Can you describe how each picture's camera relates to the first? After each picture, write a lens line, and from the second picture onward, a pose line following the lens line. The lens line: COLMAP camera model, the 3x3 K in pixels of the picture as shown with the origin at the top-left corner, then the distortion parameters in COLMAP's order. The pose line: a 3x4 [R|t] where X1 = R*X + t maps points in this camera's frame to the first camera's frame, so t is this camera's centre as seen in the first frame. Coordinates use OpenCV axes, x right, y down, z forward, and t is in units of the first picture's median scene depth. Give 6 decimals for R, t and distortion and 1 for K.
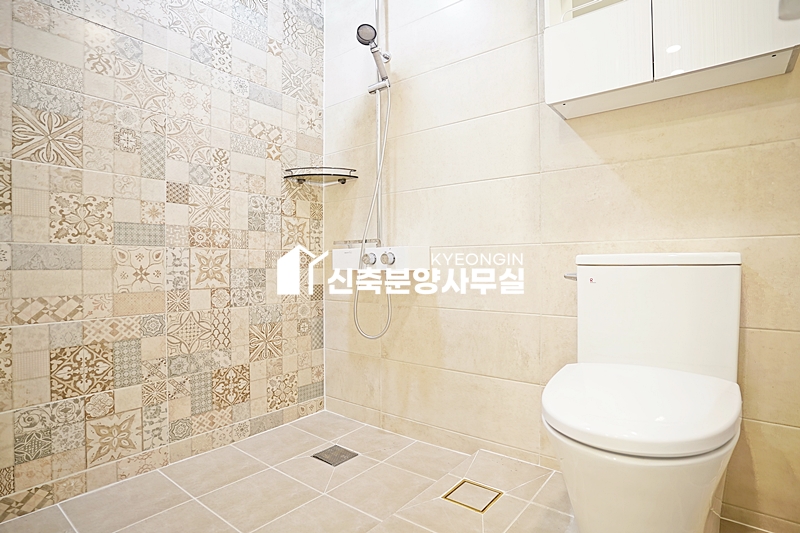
lens RADIAL K [[416.8, 0, 400.9], [0, 416.8, 267.9], [0, 0, 1]] dist [-0.052373, 0.002987]
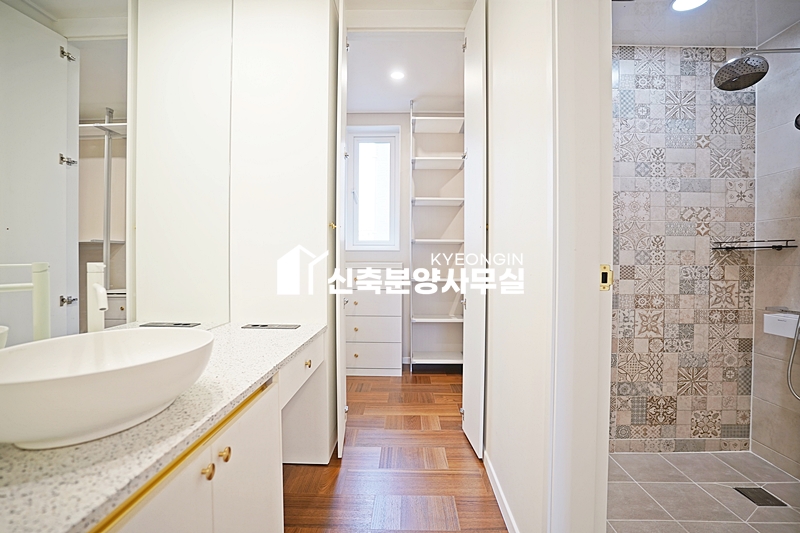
lens RADIAL K [[397.6, 0, 399.5], [0, 397.6, 269.5], [0, 0, 1]] dist [-0.063976, 0.022741]
pose [[0.596066, 0.017262, -0.802750, 0.077552], [-0.006176, 0.999838, 0.016914, -0.182612], [0.802912, -0.005124, 0.596076, -0.419218]]
